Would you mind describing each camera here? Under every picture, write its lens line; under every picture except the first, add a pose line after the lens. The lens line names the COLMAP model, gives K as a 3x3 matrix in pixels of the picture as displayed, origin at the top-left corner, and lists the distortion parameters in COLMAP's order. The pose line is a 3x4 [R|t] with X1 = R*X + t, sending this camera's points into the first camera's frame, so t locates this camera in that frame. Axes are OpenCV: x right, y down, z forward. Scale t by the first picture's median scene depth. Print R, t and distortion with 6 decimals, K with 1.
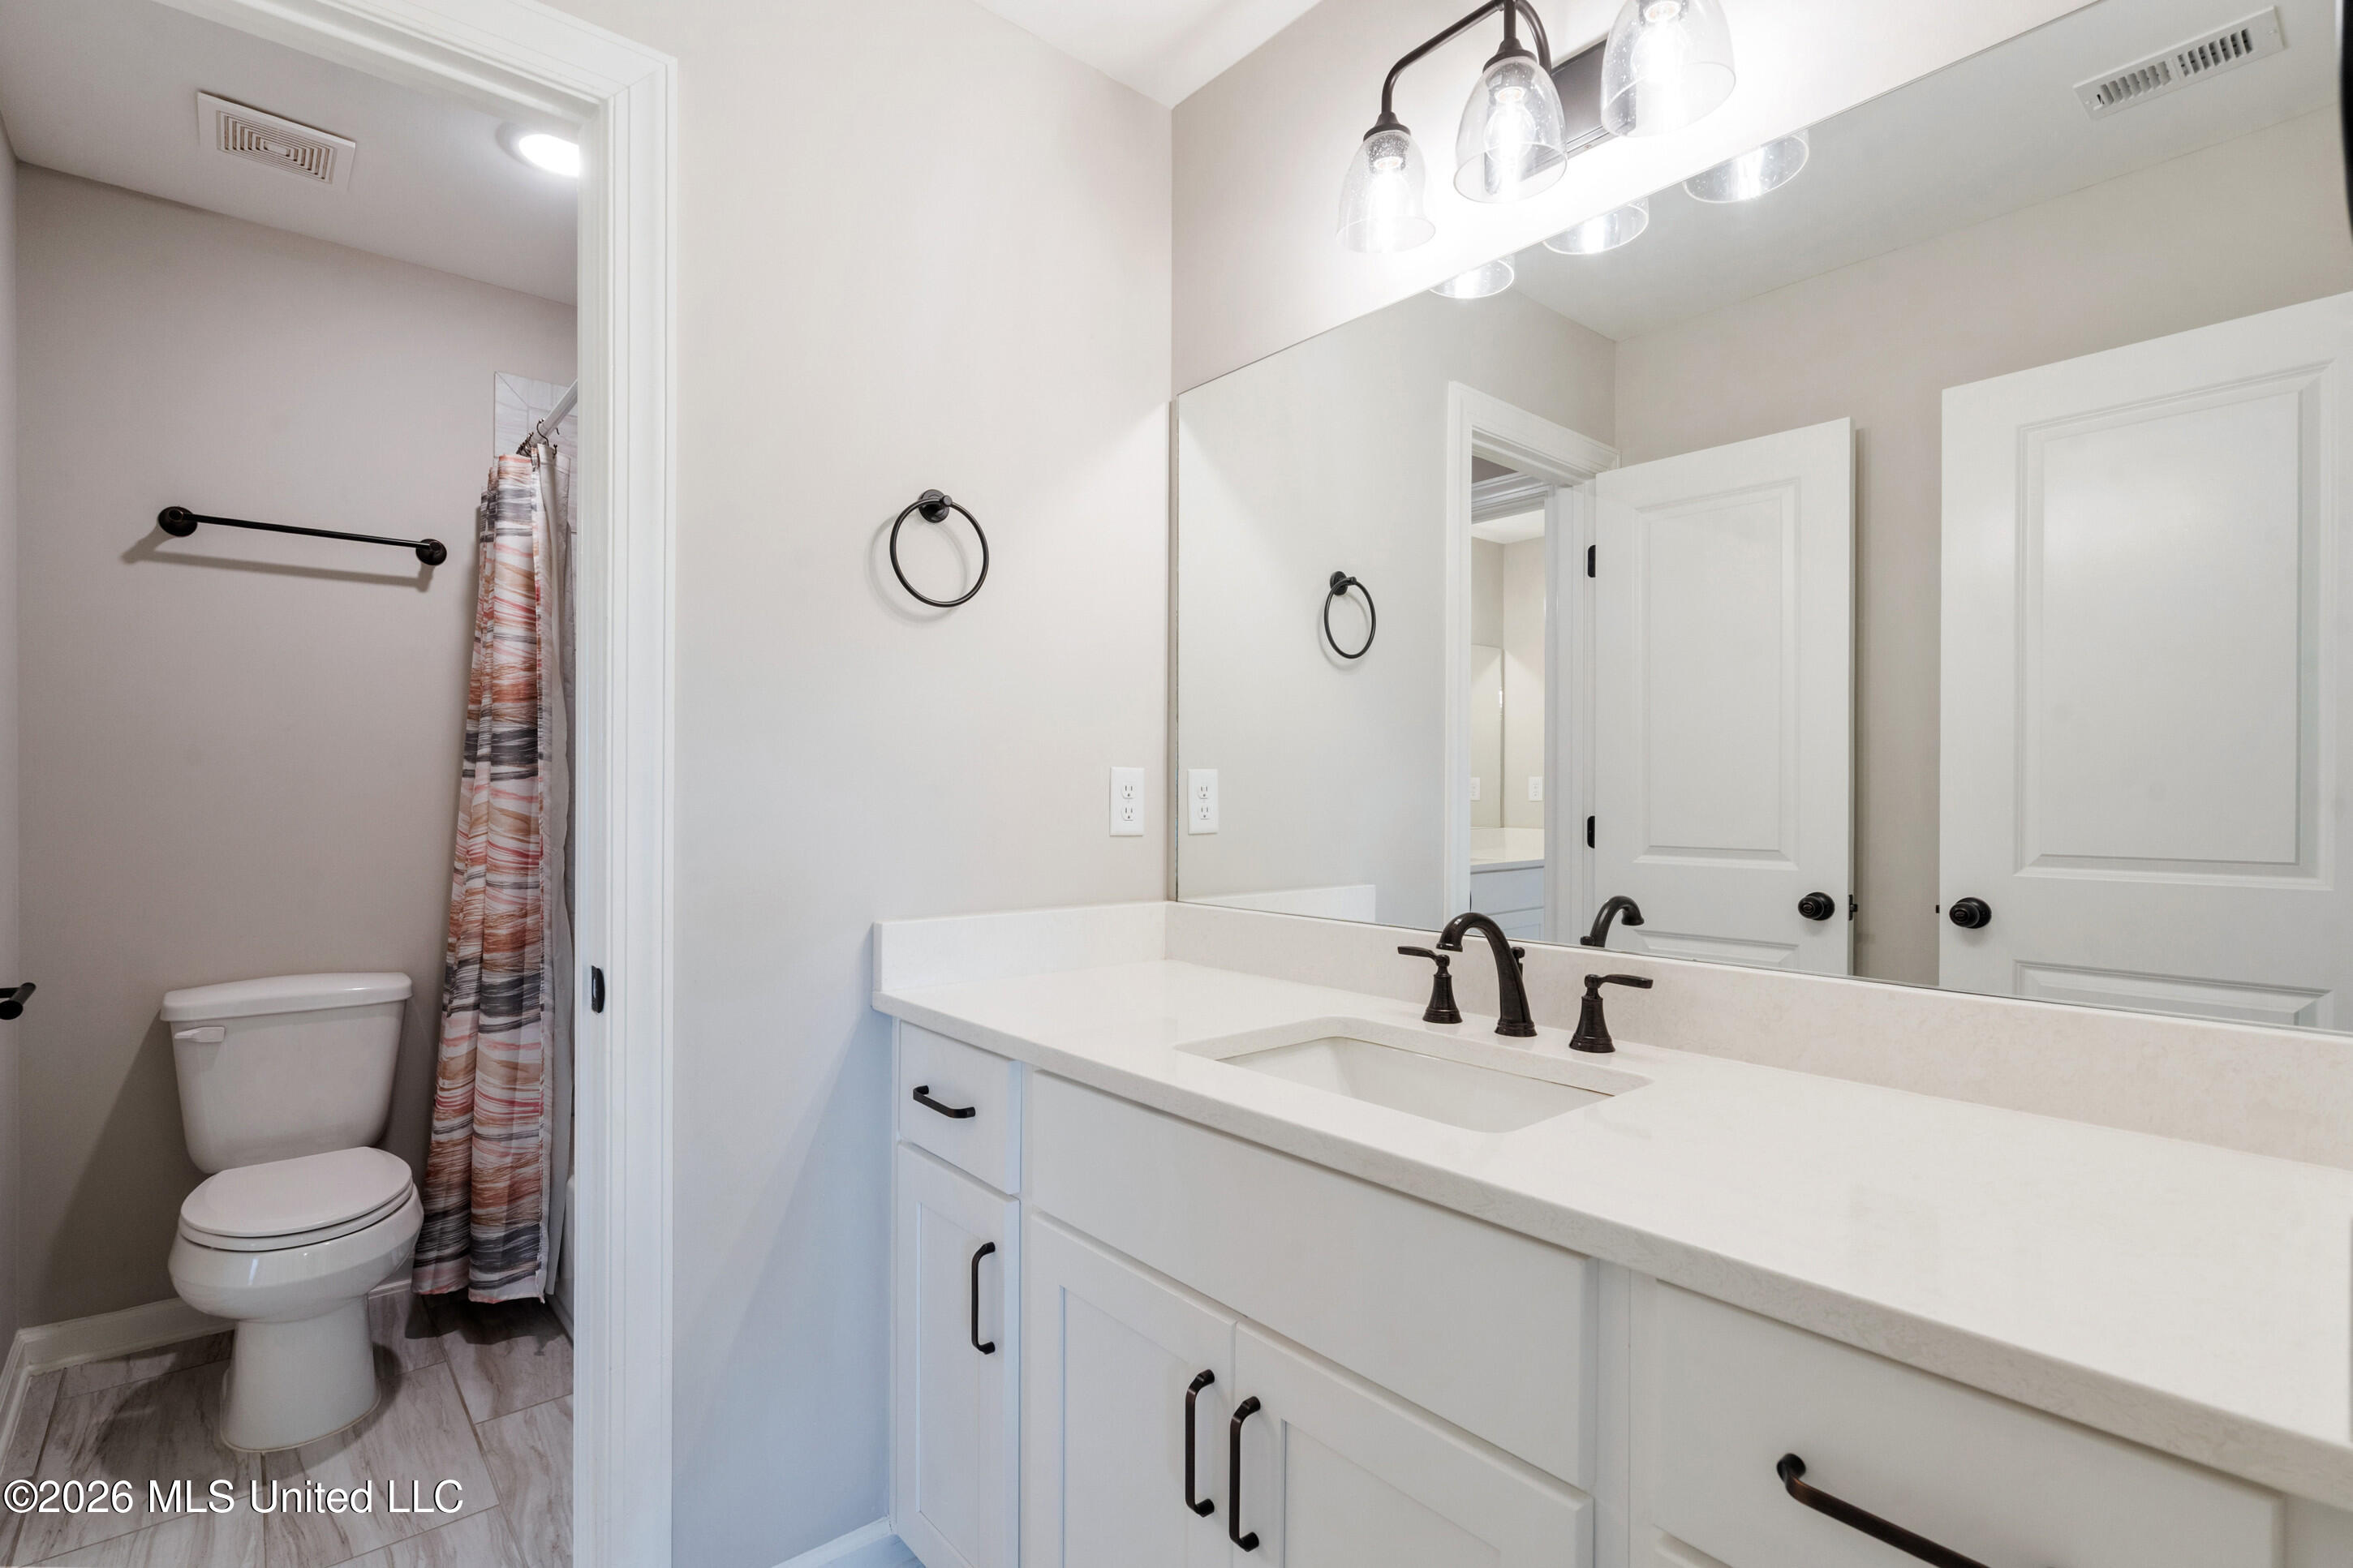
lens RADIAL K [[1060.7, 0, 1176.5], [0, 1060.7, 784.0], [0, 0, 1]] dist [-0.003167, -0.000195]
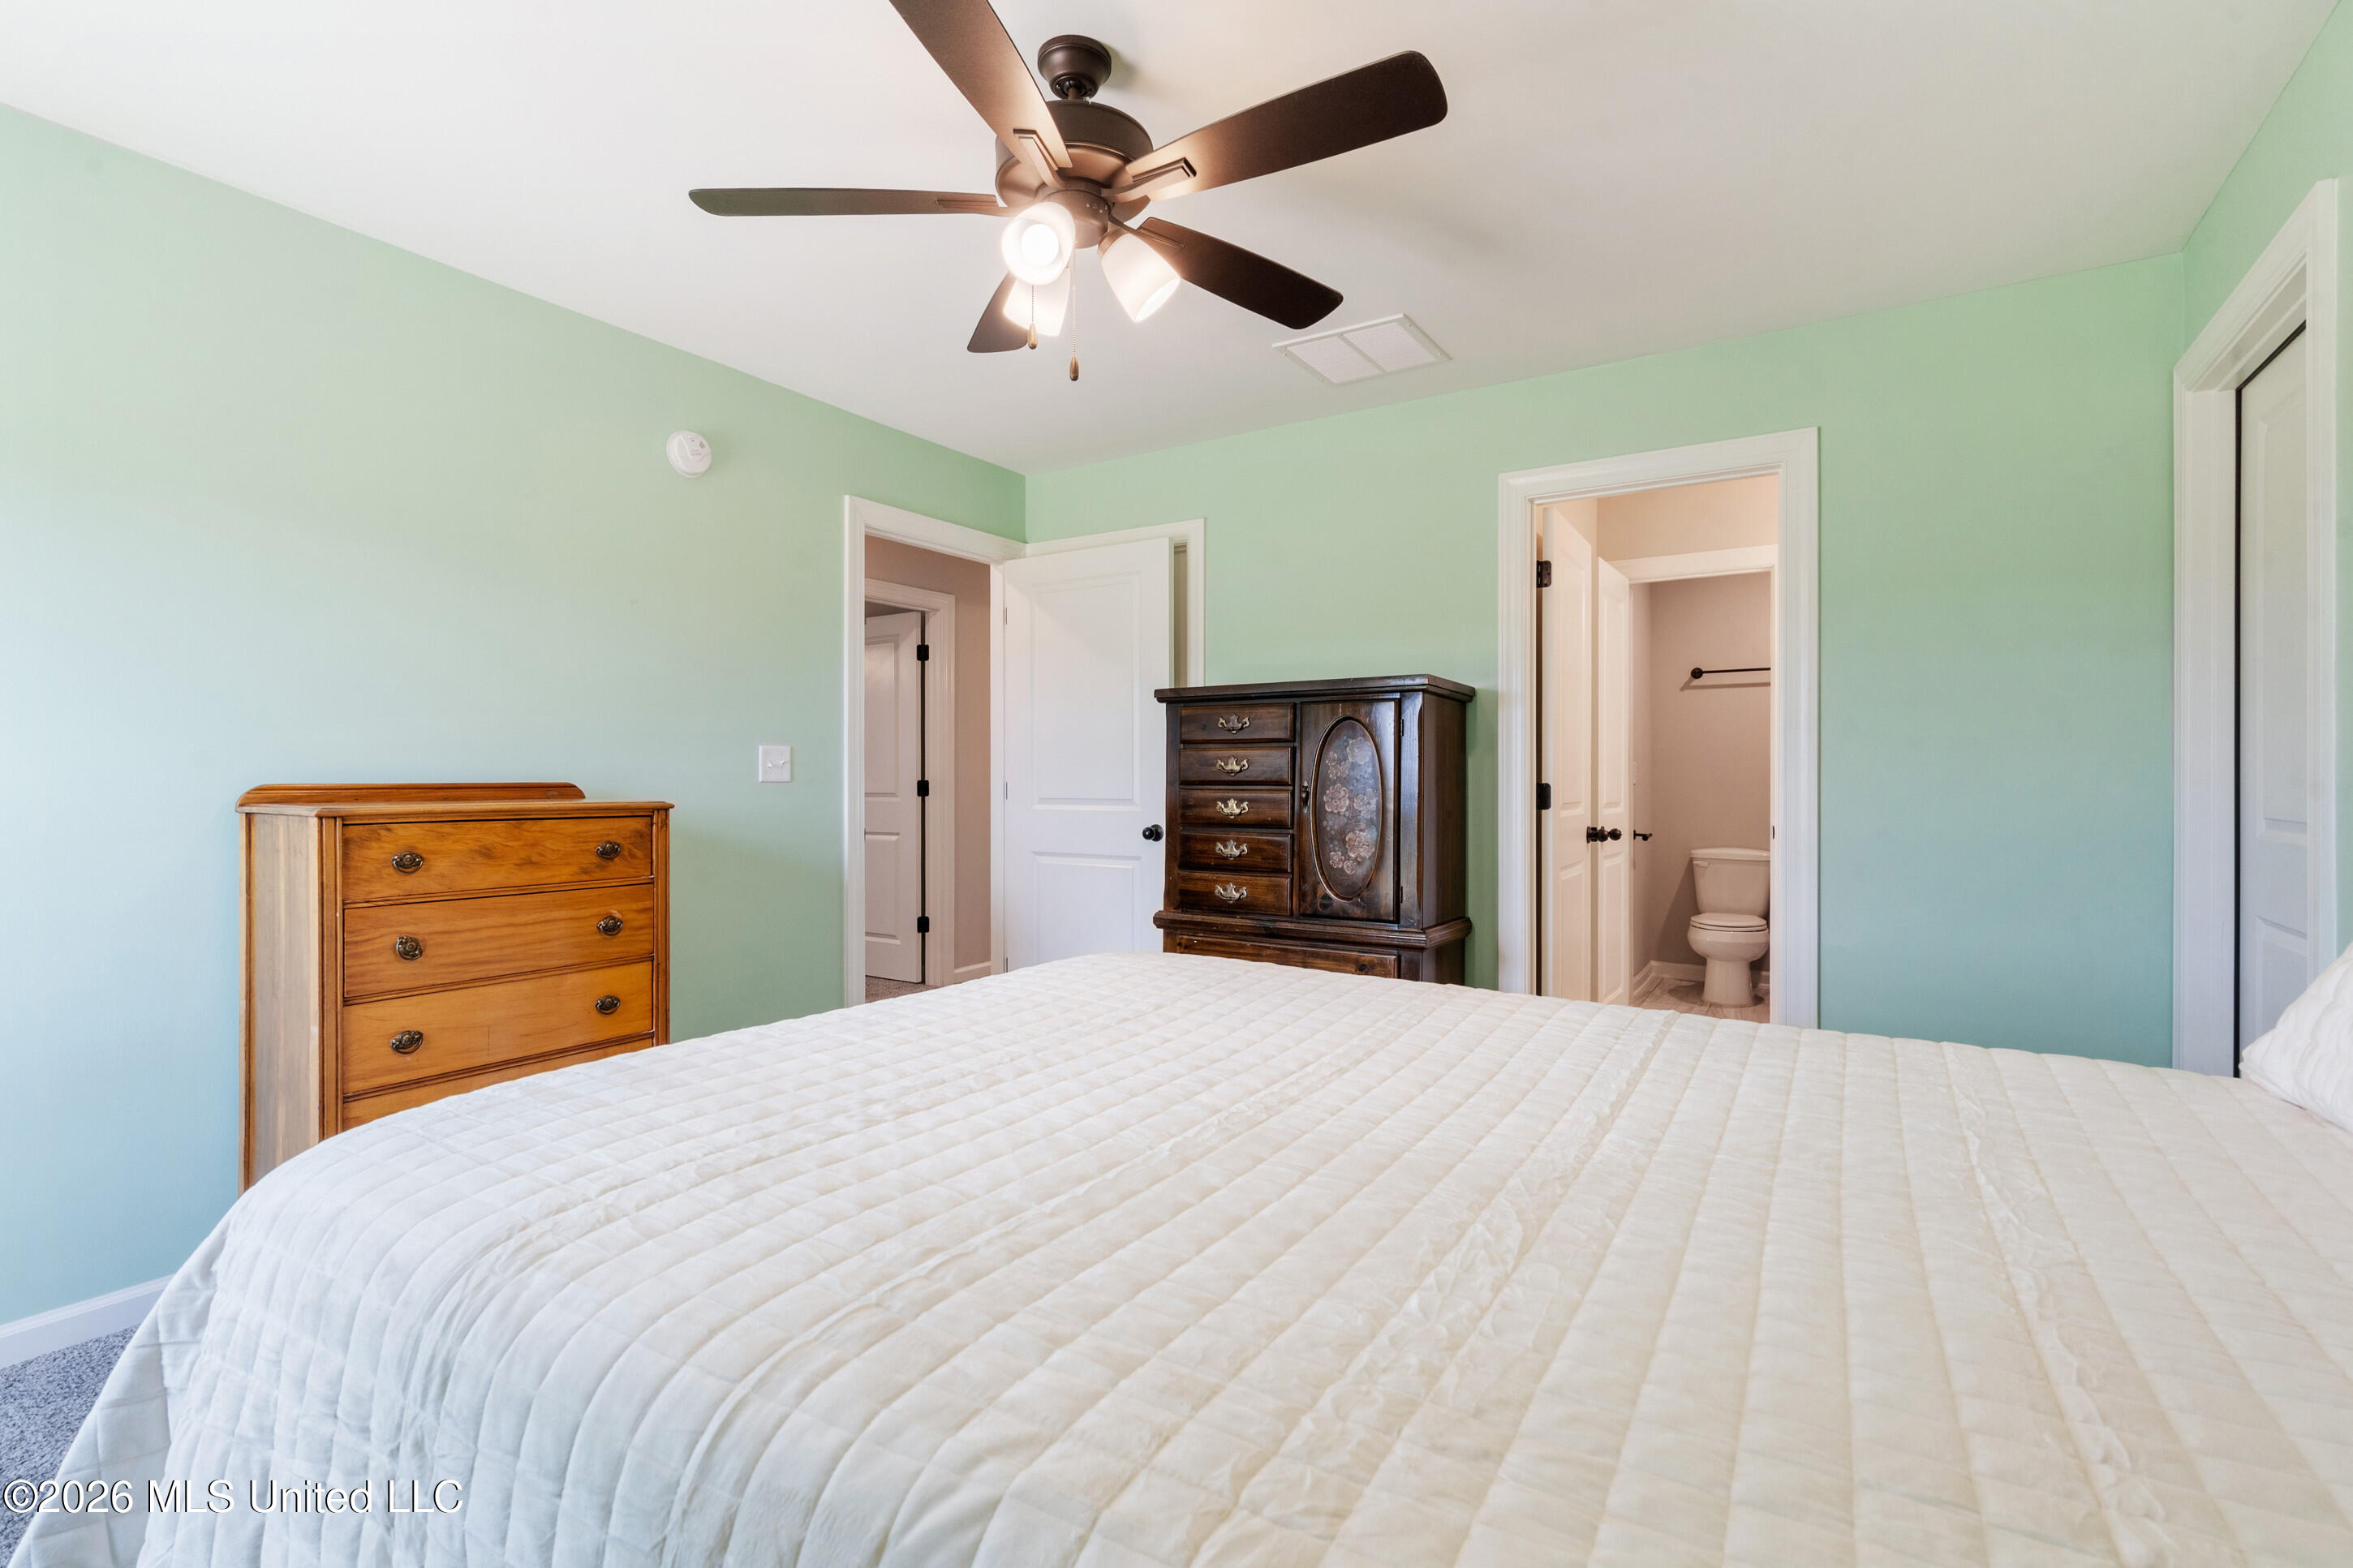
lens RADIAL K [[1060.7, 0, 1176.5], [0, 1060.7, 784.0], [0, 0, 1]] dist [-0.003167, -0.000195]
pose [[0.316161, 0.009159, -0.948661, 1.214548], [0.004329, 0.999929, 0.011097, -0.006837], [0.948696, -0.007615, 0.316099, -1.123719]]
